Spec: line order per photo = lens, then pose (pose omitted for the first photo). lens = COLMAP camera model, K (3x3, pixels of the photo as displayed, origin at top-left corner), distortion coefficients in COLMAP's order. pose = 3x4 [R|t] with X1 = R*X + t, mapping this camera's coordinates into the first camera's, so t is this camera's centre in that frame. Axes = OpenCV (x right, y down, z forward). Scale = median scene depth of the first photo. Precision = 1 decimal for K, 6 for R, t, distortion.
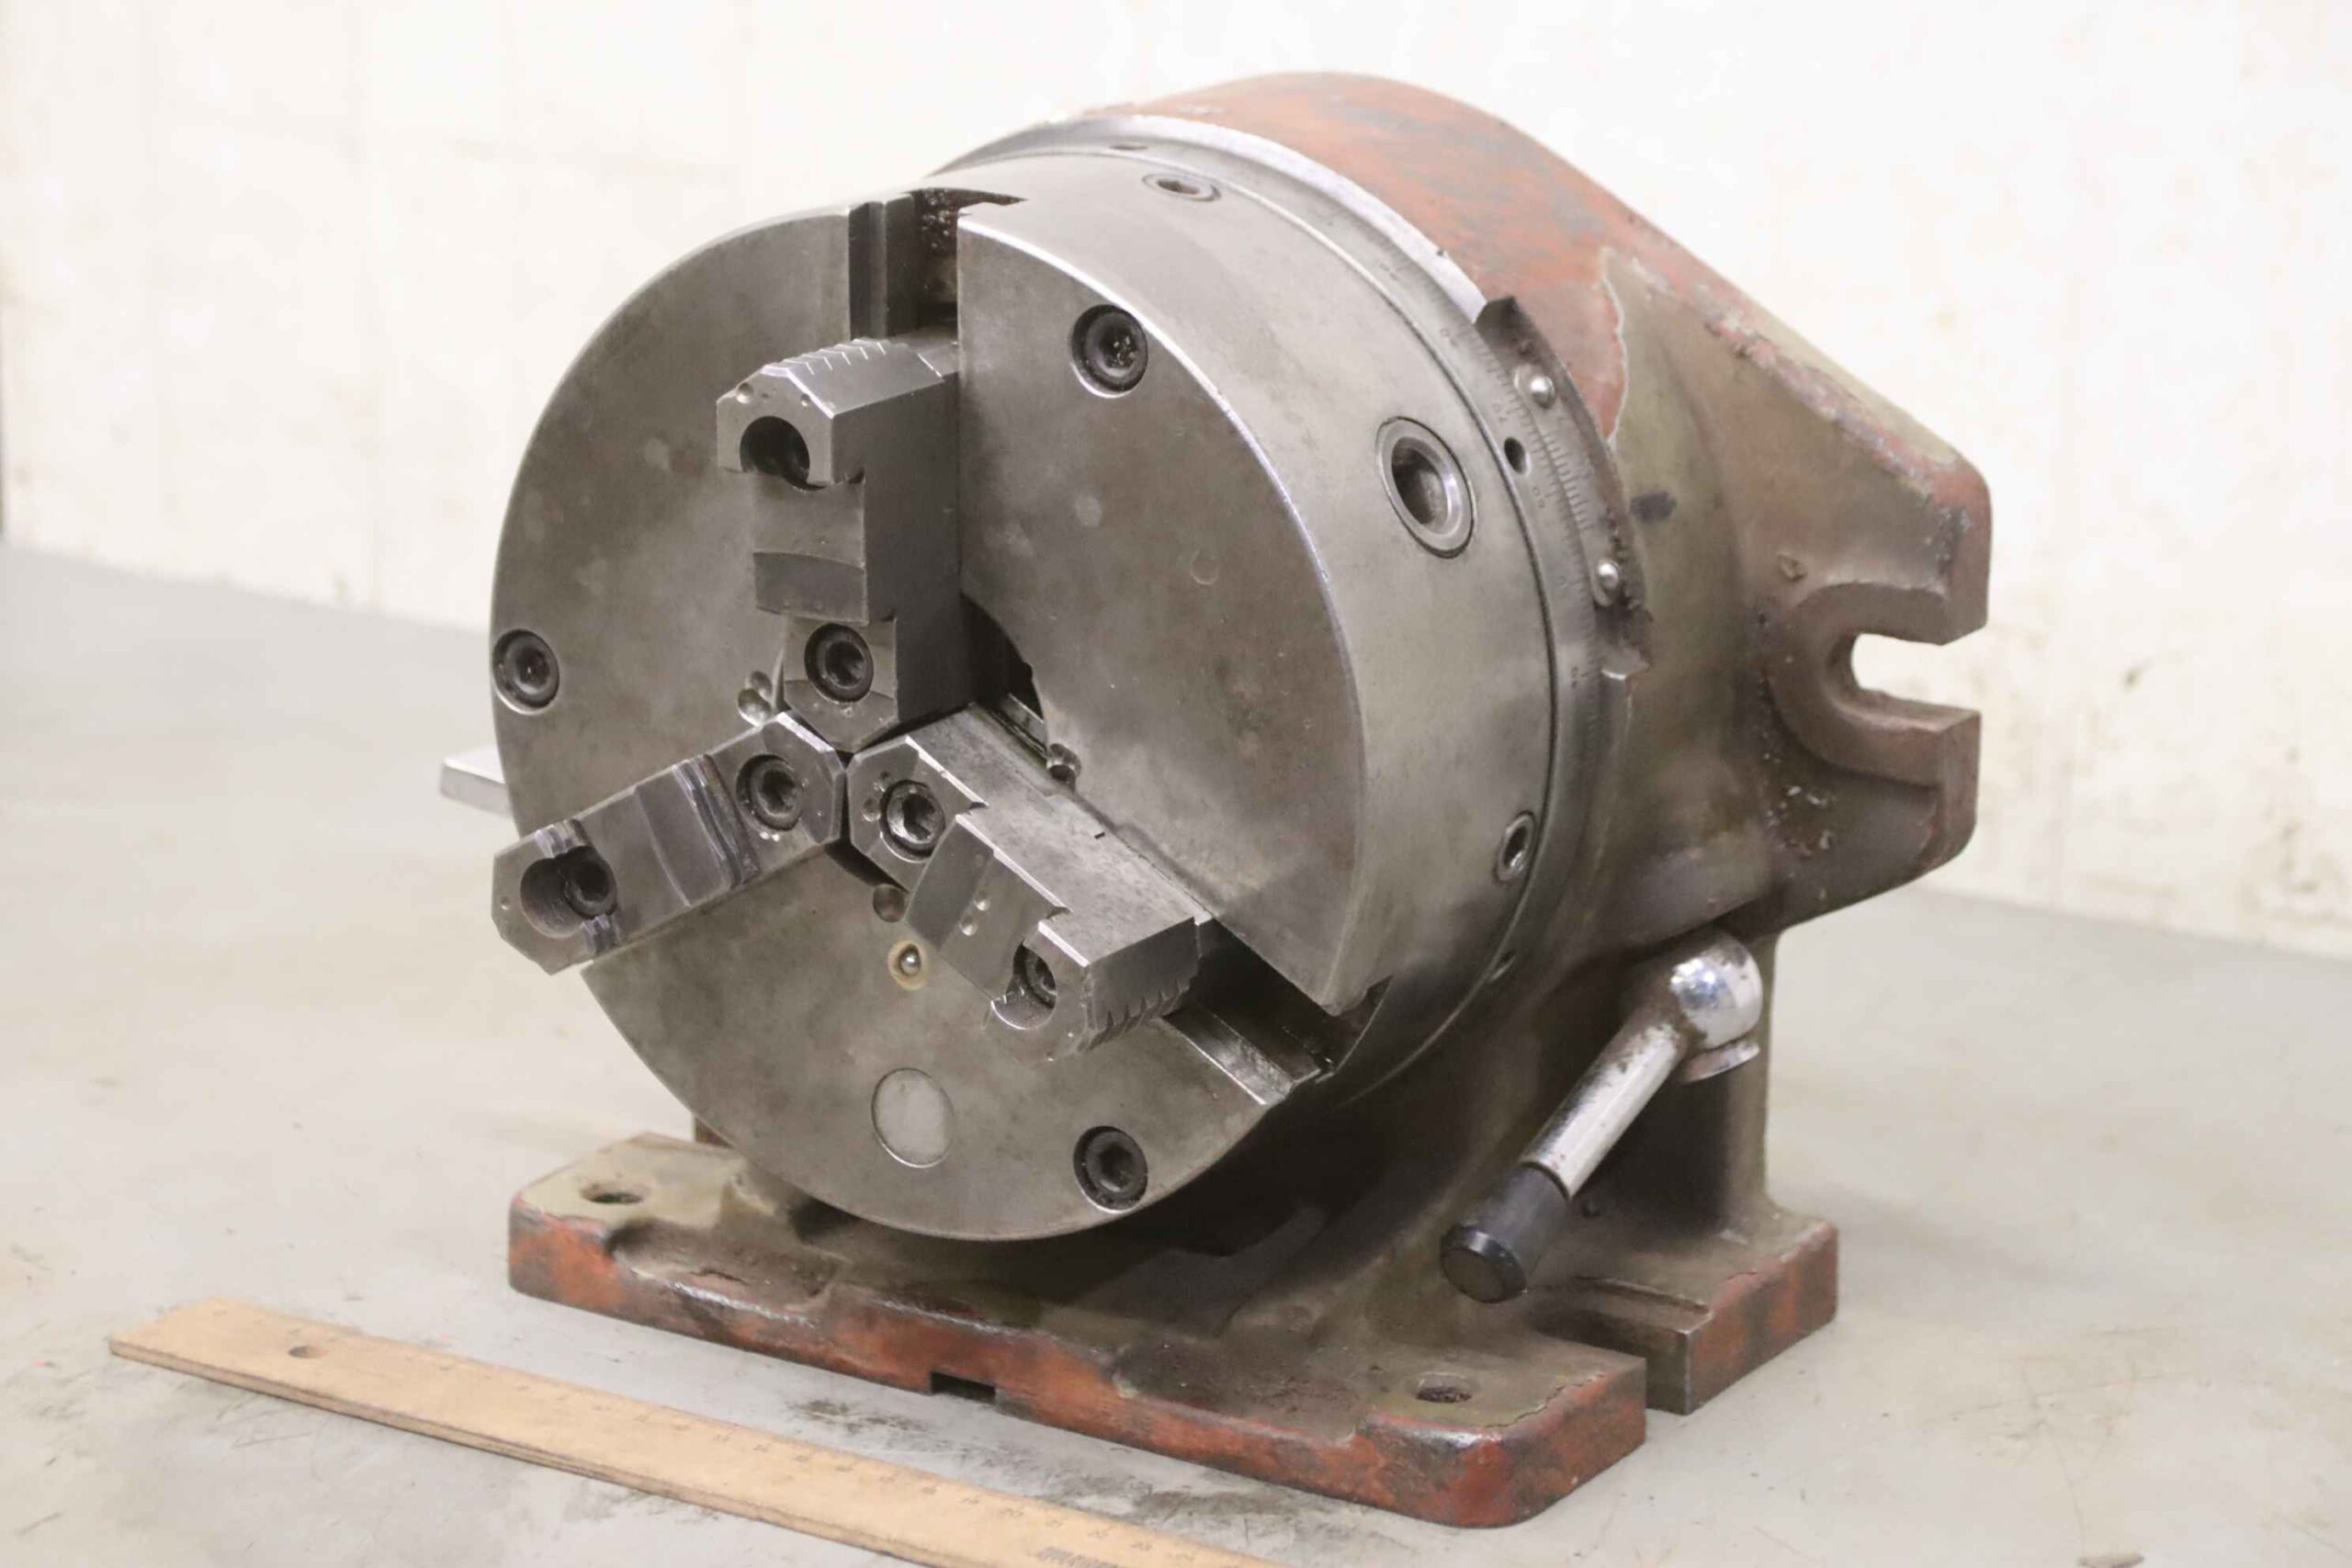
lens RADIAL K [[5921.5, 0, 1175.4], [0, 5921.5, 799.6], [0, 0, 1]] dist [0.275909, 0.000000]
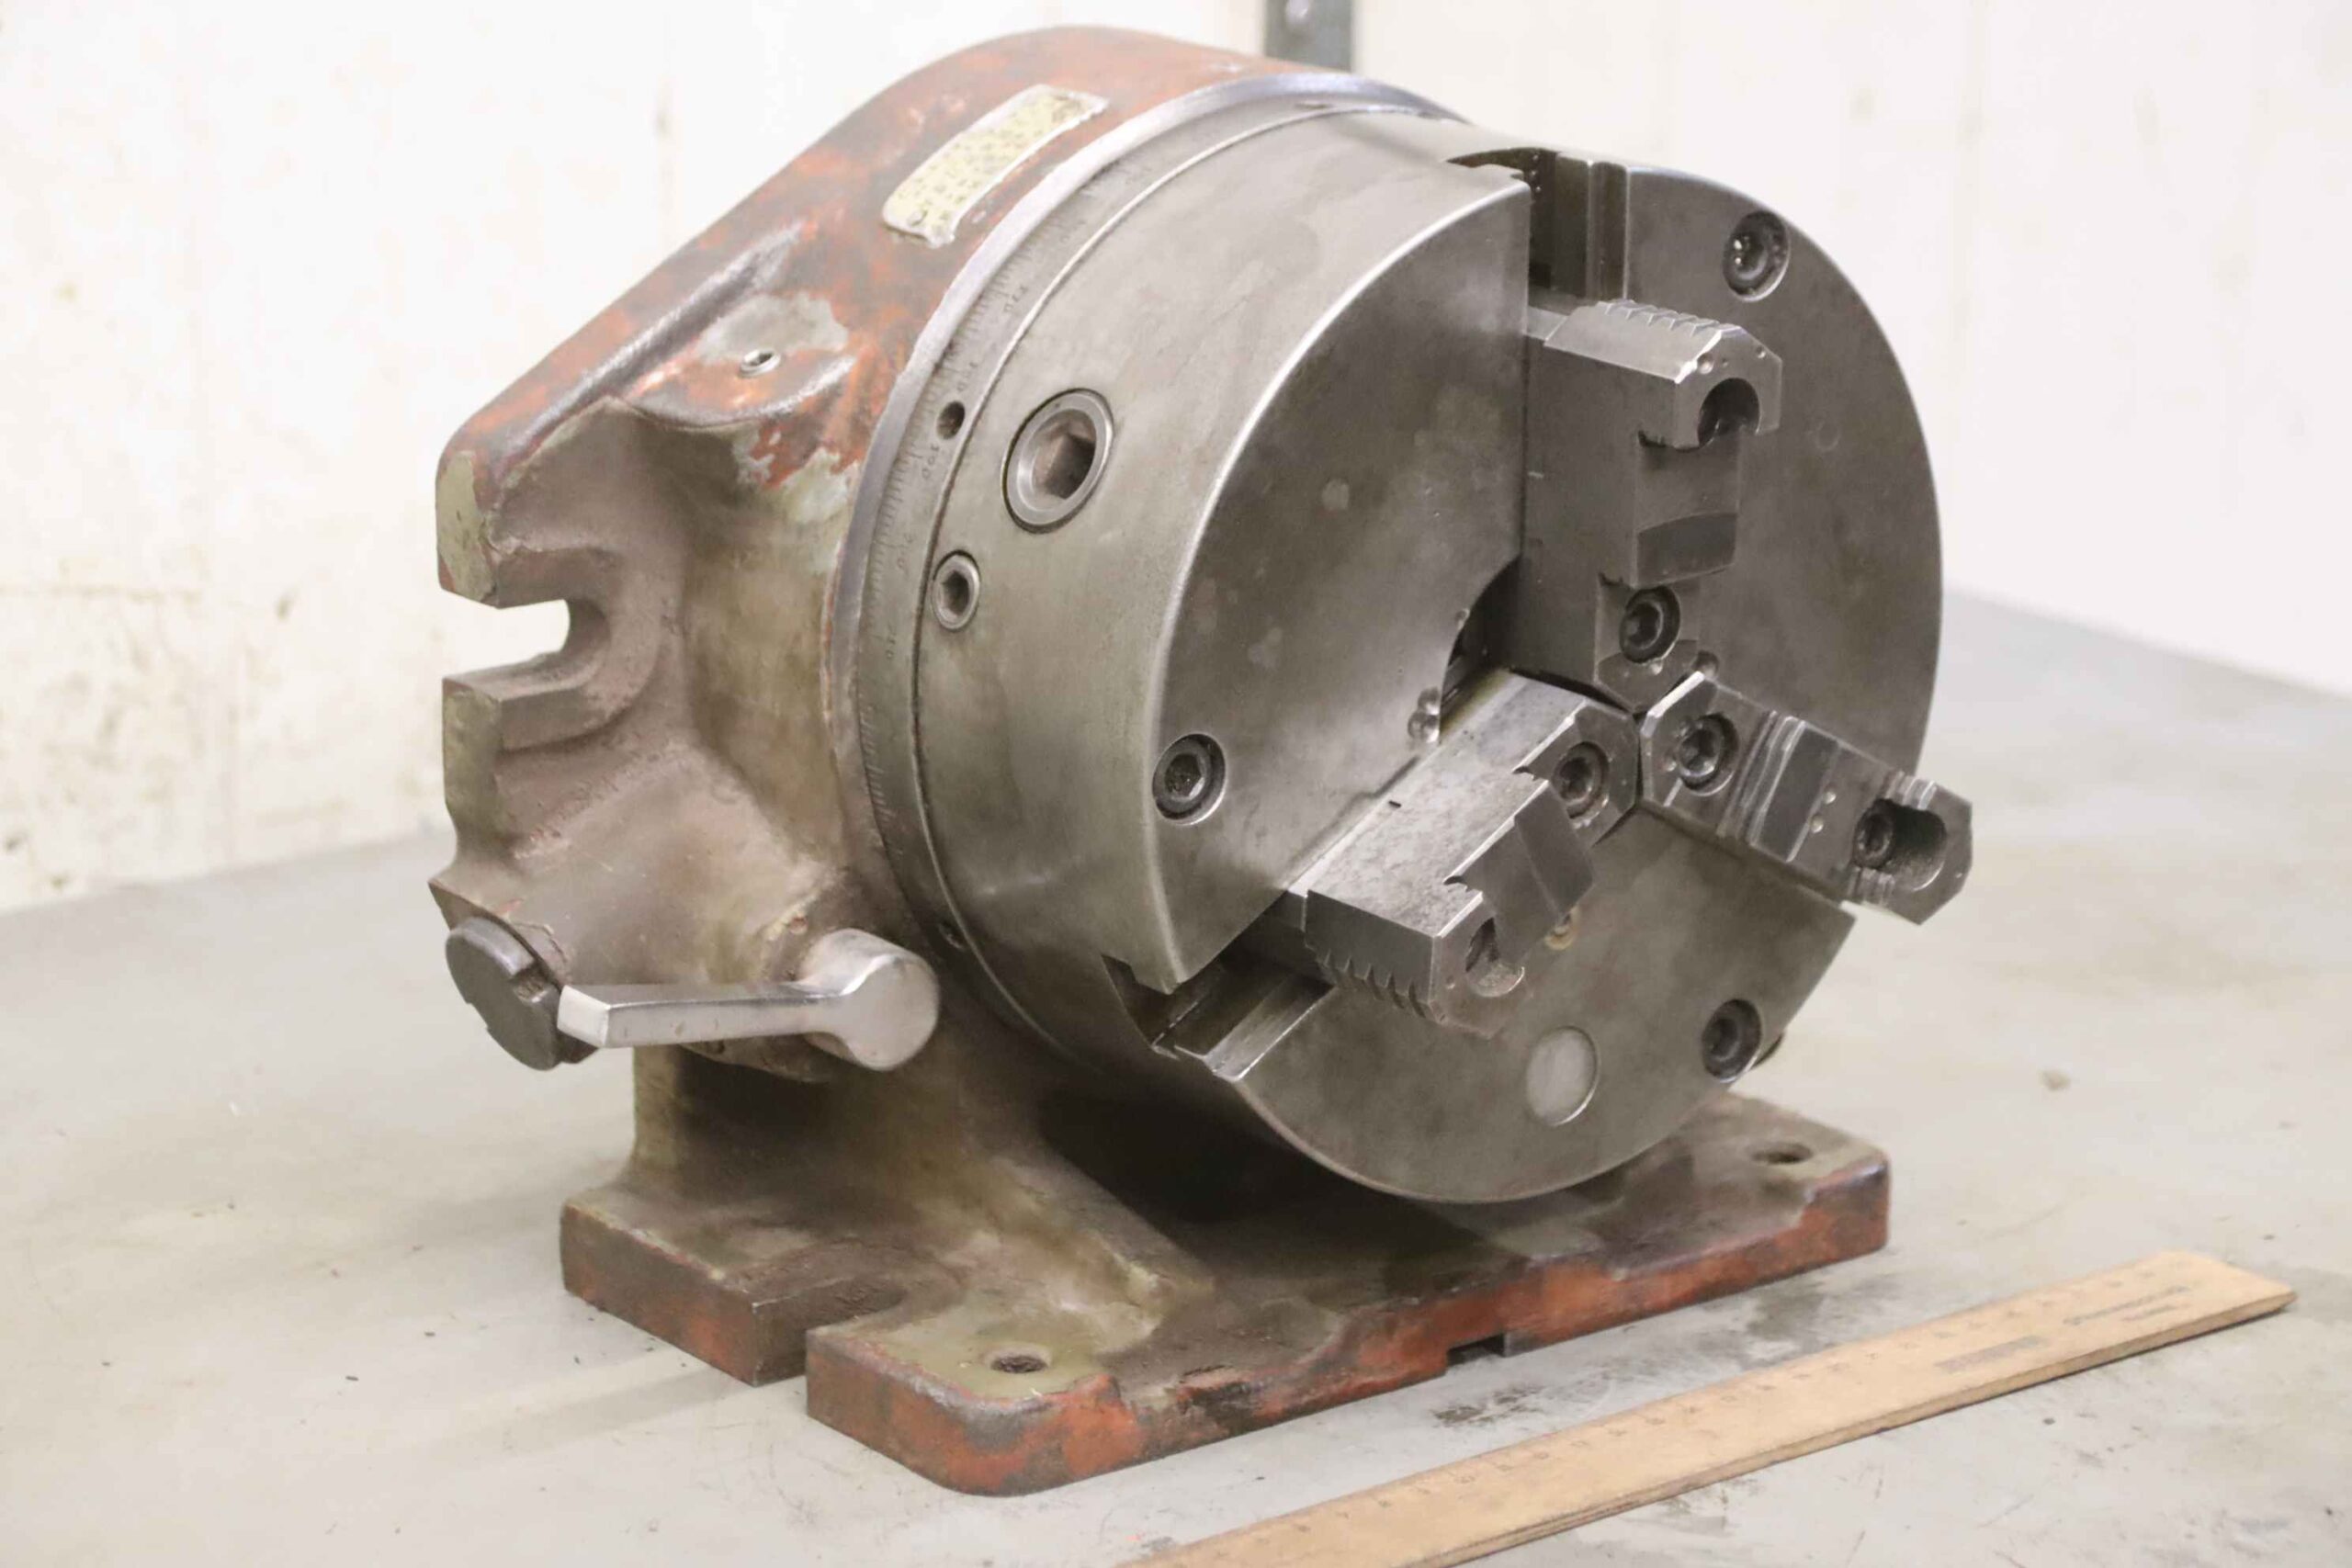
lens RADIAL K [[5965.4, 0, 1182.2], [0, 5965.4, 785.7], [0, 0, 1]] dist [0.339845, 0.000000]
pose [[0.341467, -0.271325, 0.899879, -0.963715], [0.249266, 0.949285, 0.191635, -0.202728], [-0.906238, 0.158872, 0.391782, 0.656394]]
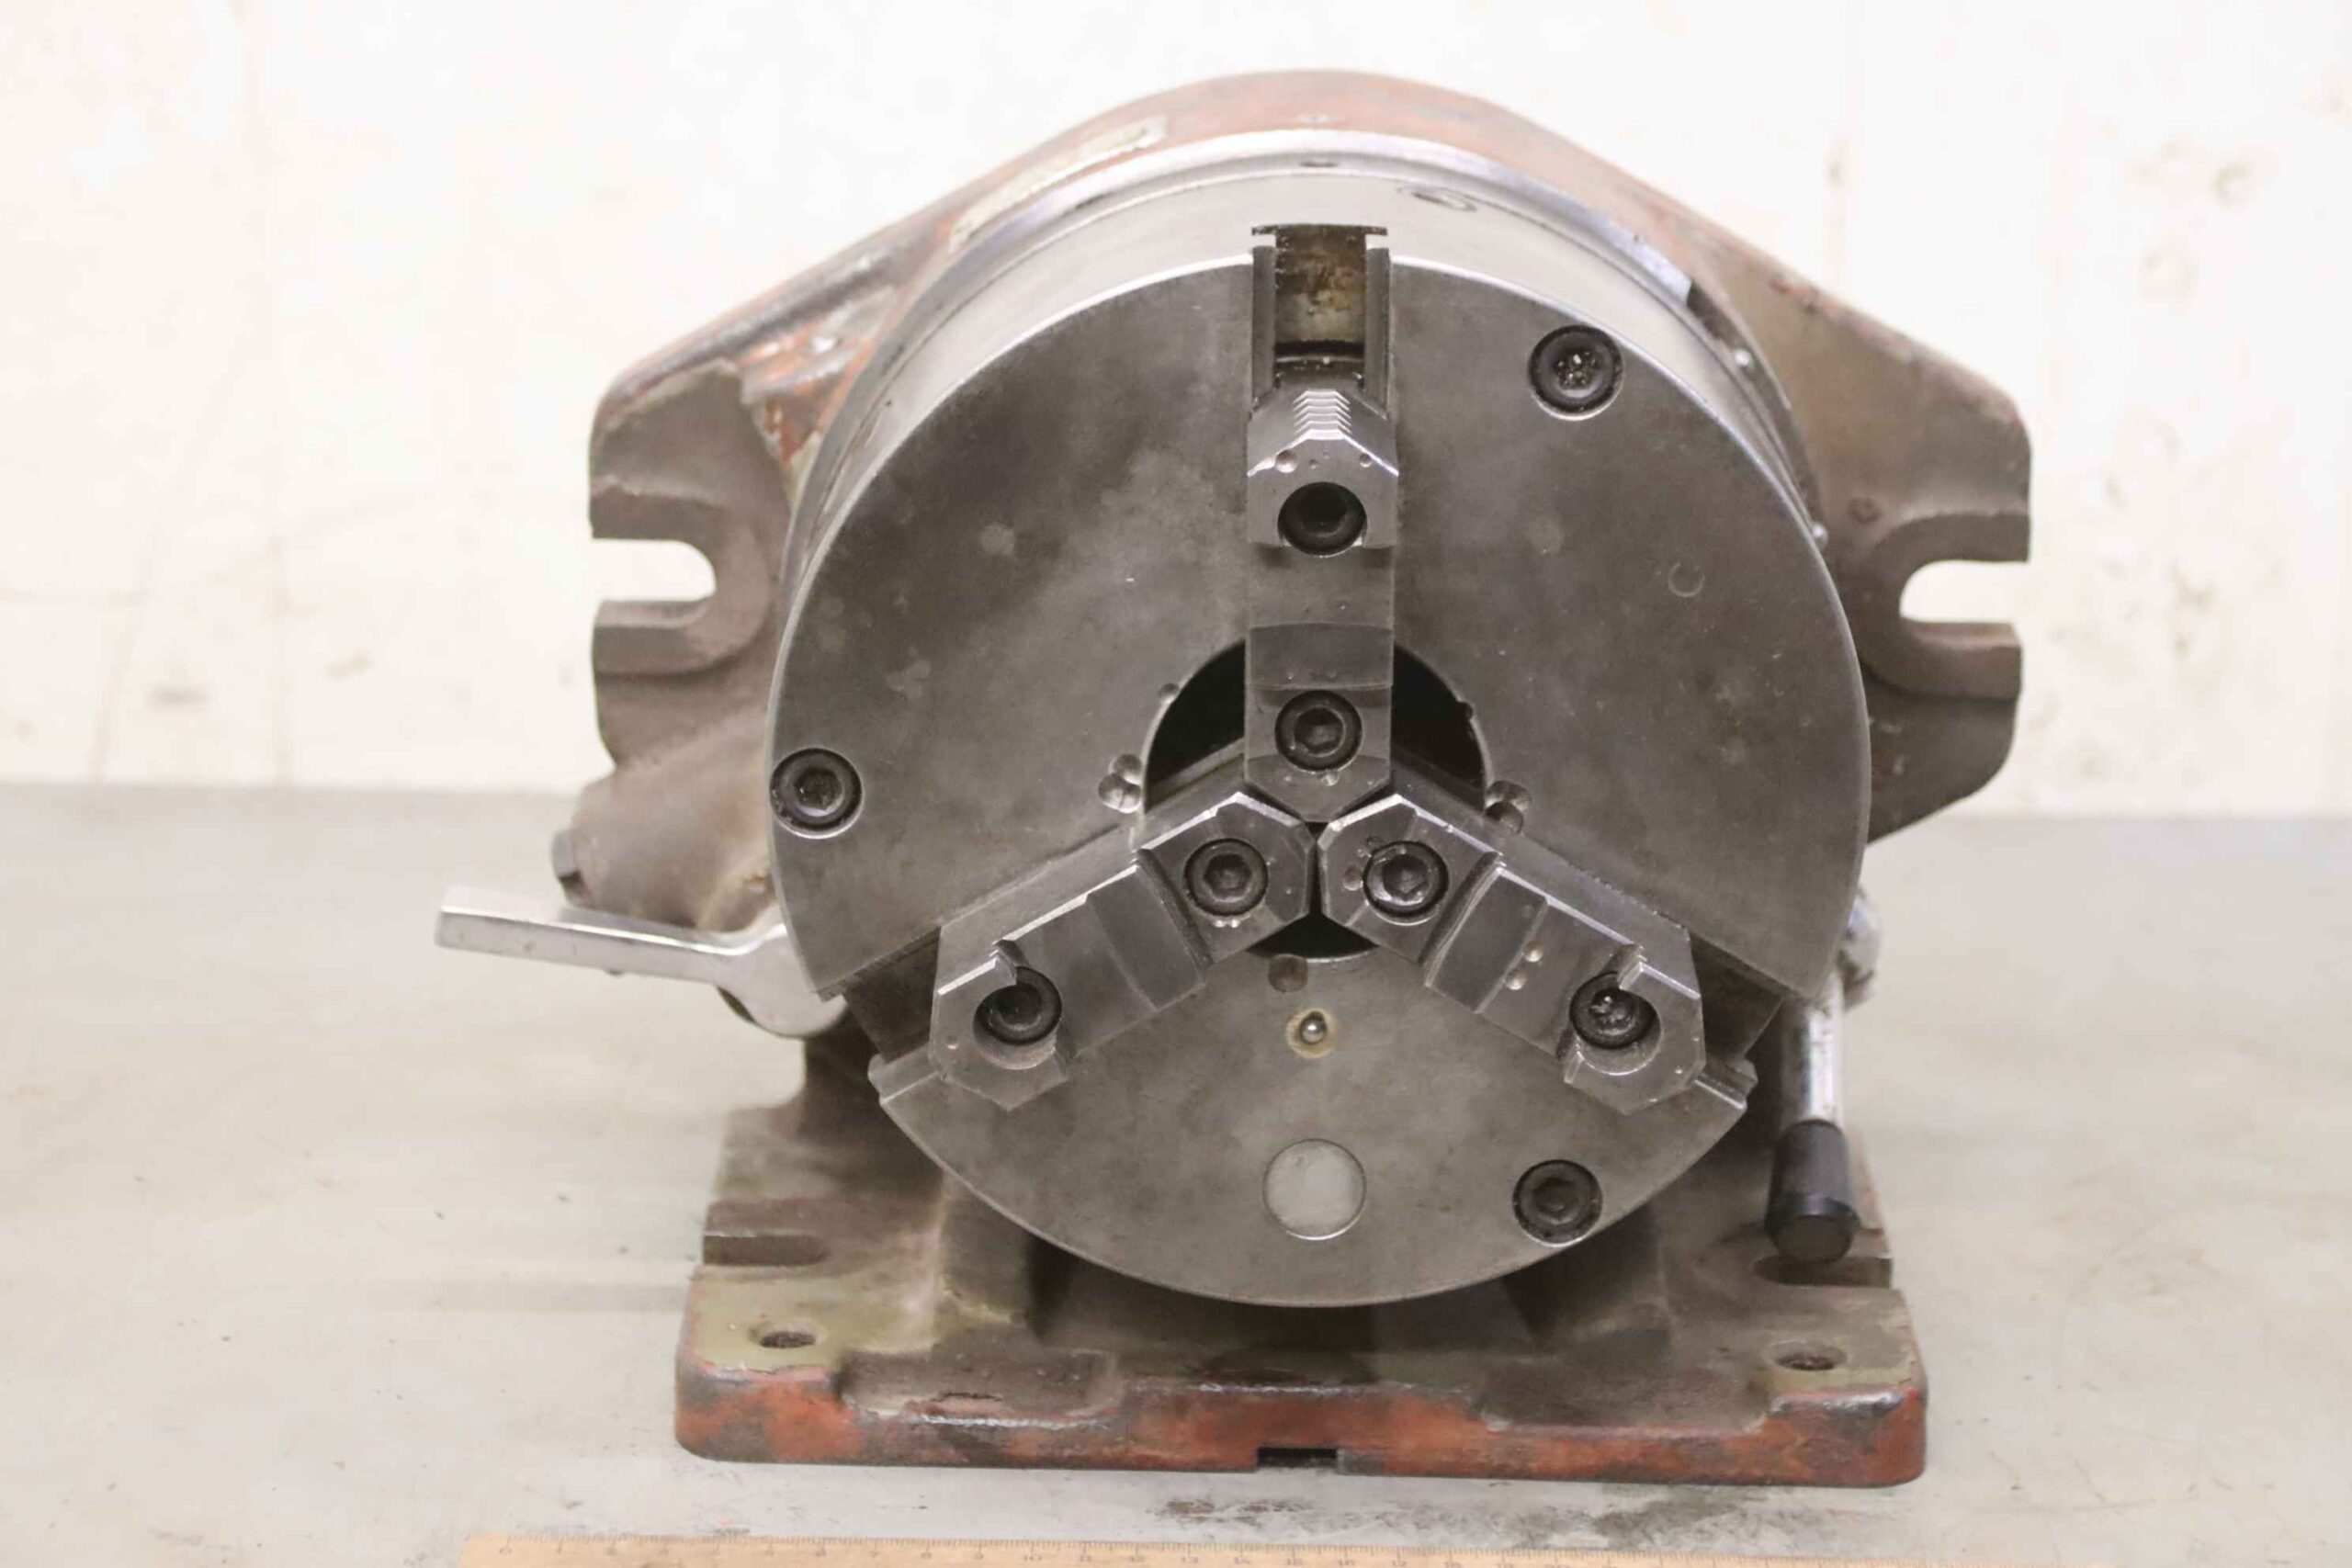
lens RADIAL K [[5434.6, 0, 1169.9], [0, 5434.6, 769.0], [0, 0, 1]] dist [0.247059, 0.000000]
pose [[0.856660, -0.149428, 0.493766, -0.491486], [0.138277, 0.988618, 0.059279, -0.069560], [-0.497004, 0.017494, 0.867572, 0.244978]]
